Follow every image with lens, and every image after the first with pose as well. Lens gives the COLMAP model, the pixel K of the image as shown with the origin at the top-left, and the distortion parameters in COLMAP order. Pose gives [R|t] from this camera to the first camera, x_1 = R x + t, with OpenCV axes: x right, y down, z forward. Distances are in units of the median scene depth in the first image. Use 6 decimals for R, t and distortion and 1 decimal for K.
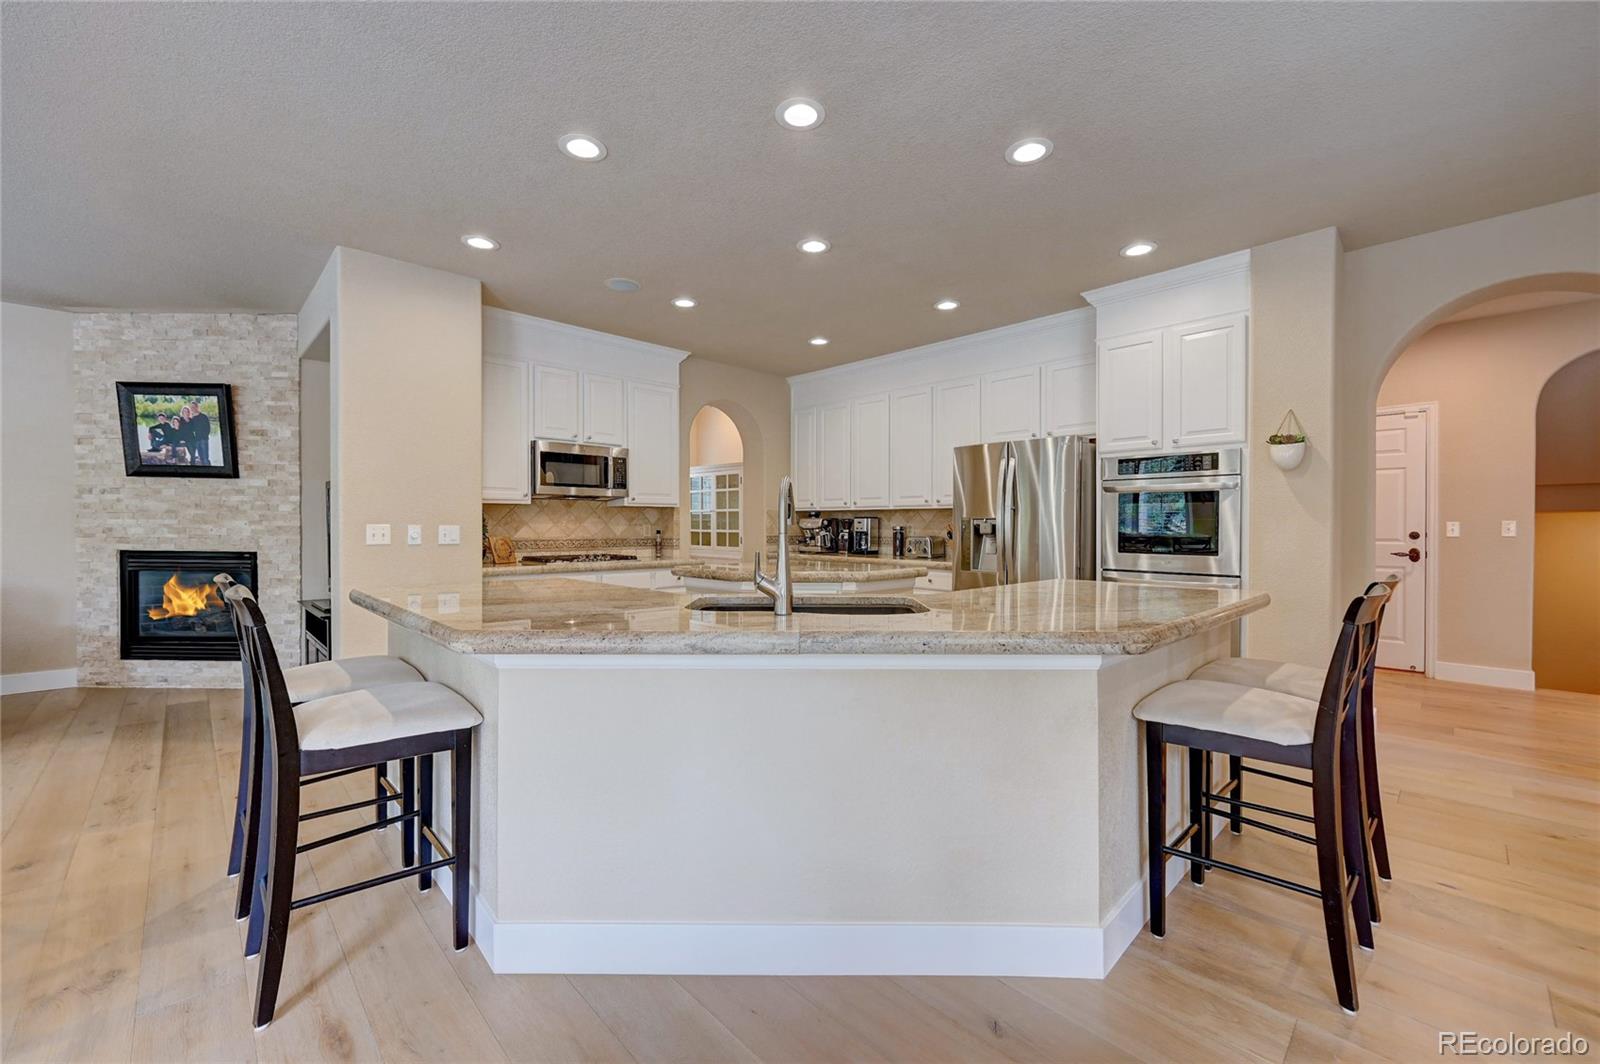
lens RADIAL K [[643.6, 0, 804.0], [0, 643.6, 533.4], [0, 0, 1]] dist [0.001385, 0.000403]
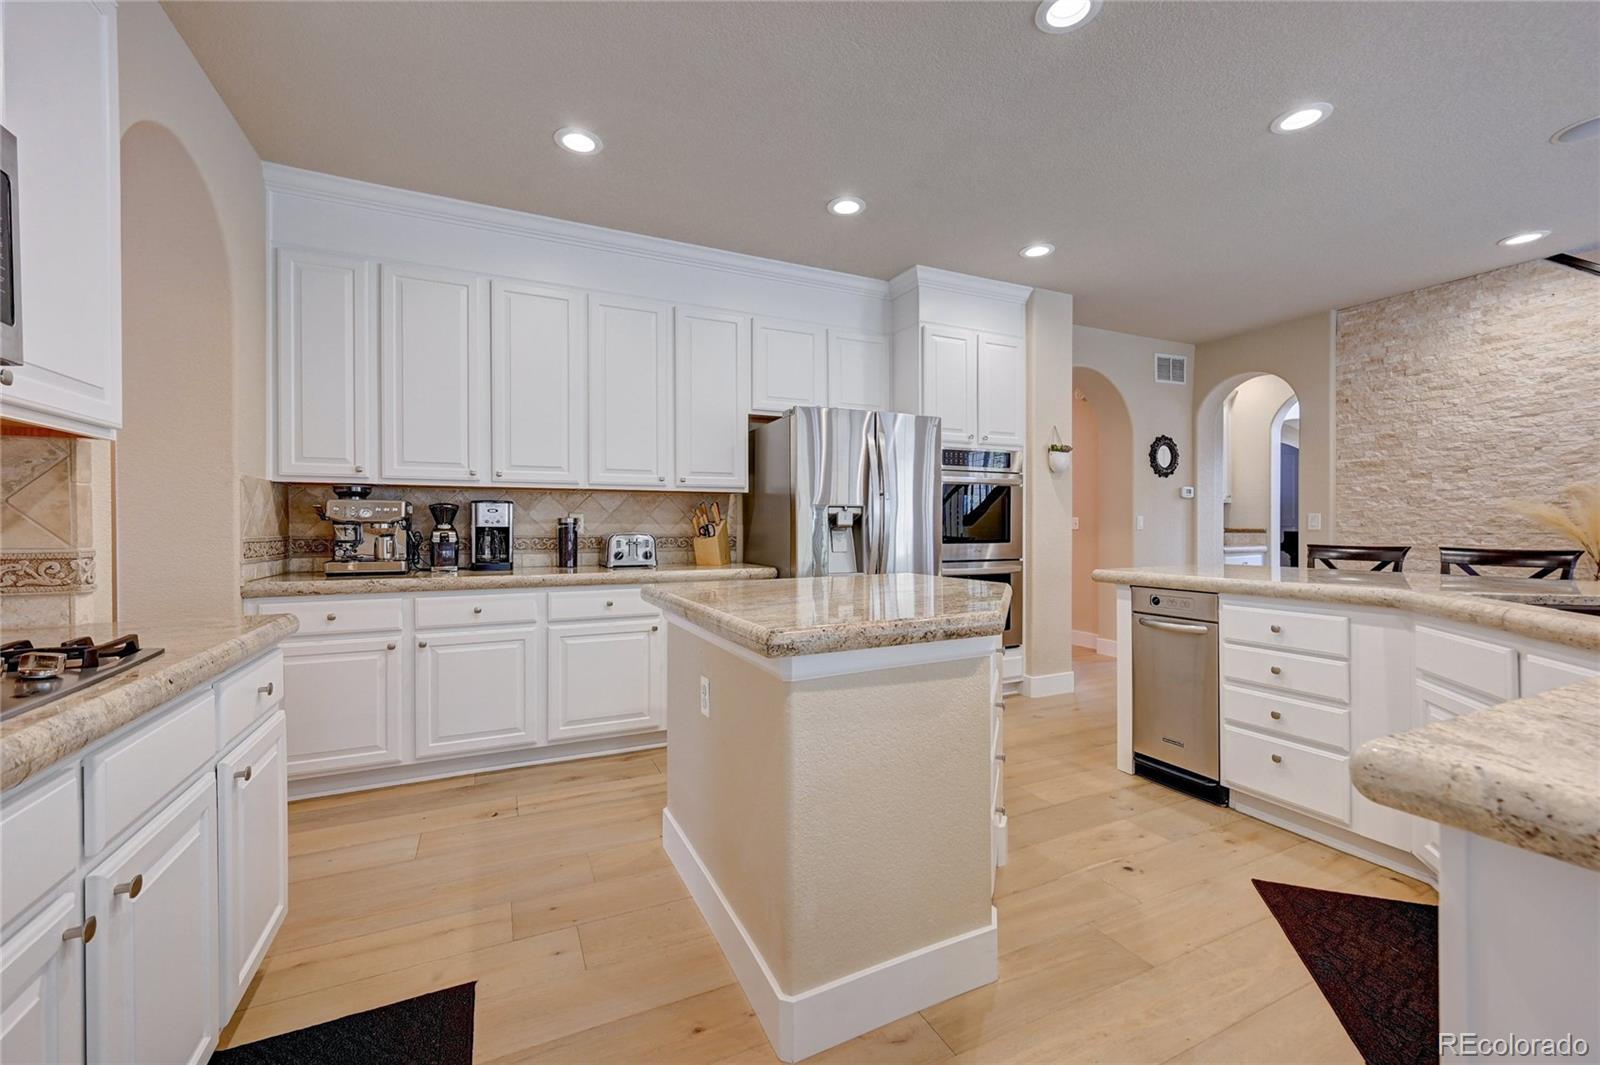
lens RADIAL K [[643.6, 0, 800.5], [0, 643.6, 528.6], [0, 0, 1]] dist [0.001385, 0.000403]
pose [[0.324265, -0.013837, 0.945865, -0.441646], [0.011701, 0.999875, 0.010615, -0.005589], [-0.945894, 0.007626, 0.324387, 0.761620]]
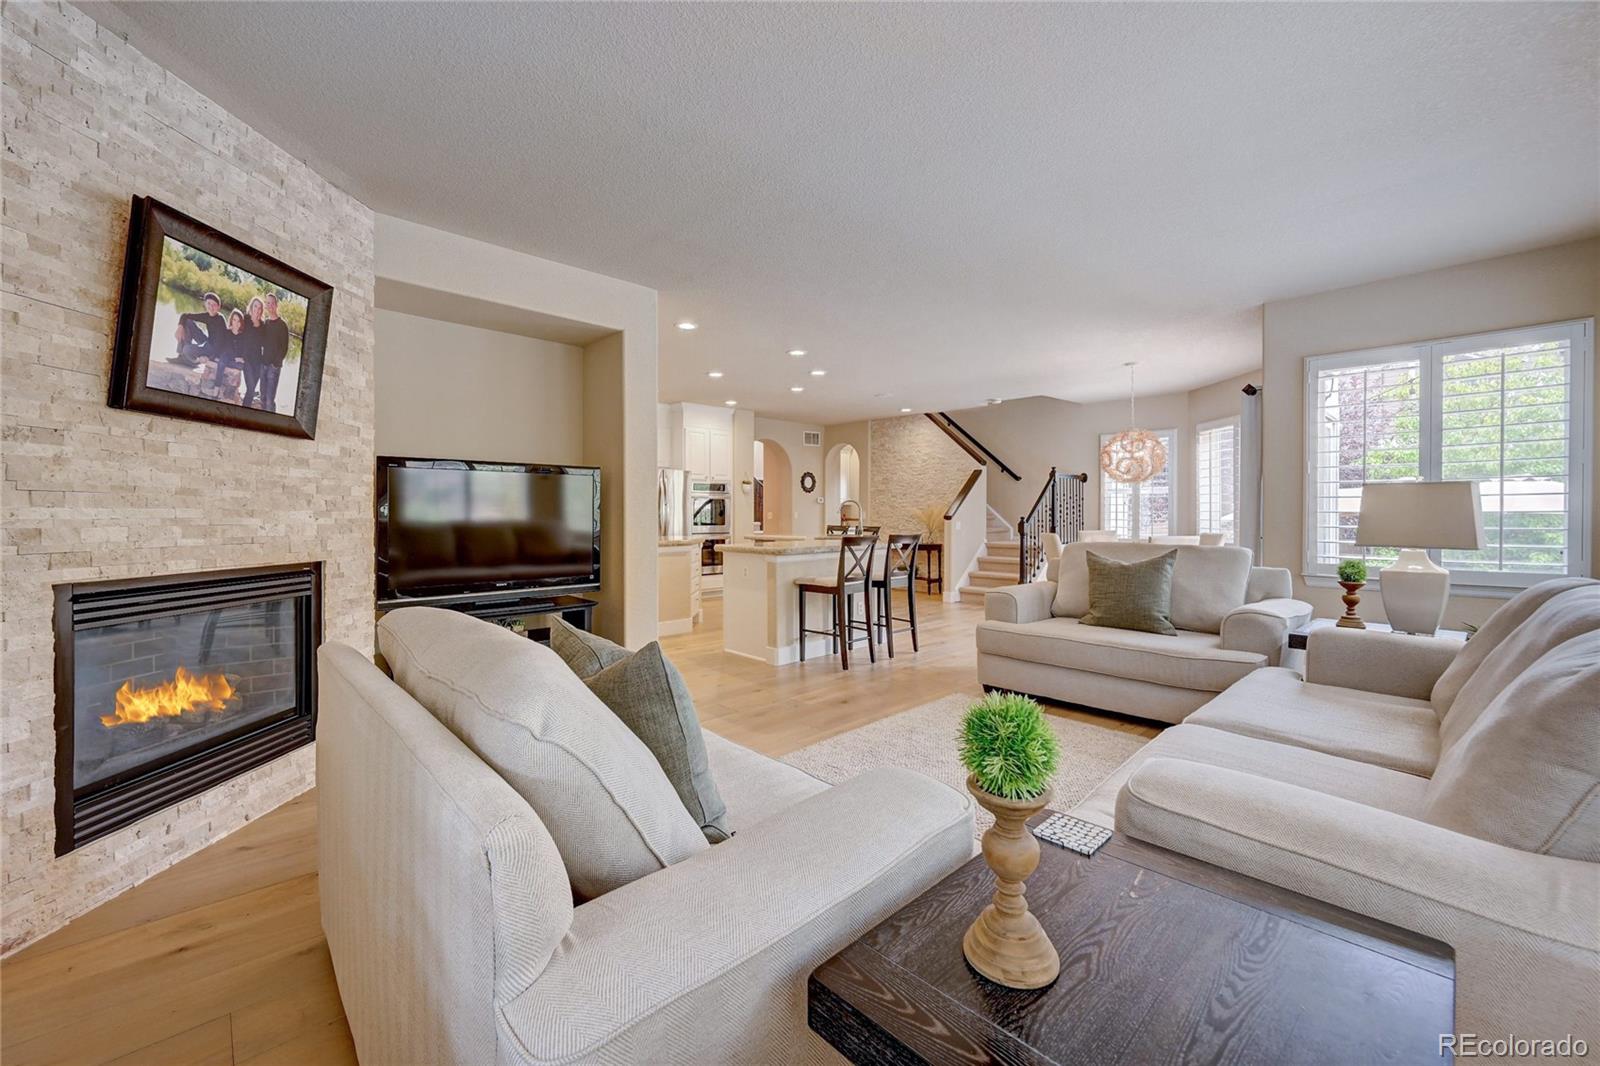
lens RADIAL K [[636.9, 0, 790.5], [0, 636.9, 520.6], [0, 0, 1]] dist [0.000571, -0.000023]
pose [[0.012475, -0.016321, 0.999789, -1.470588], [0.010188, 0.999817, 0.016195, -0.015917], [-0.999870, 0.009984, 0.012639, 0.547123]]
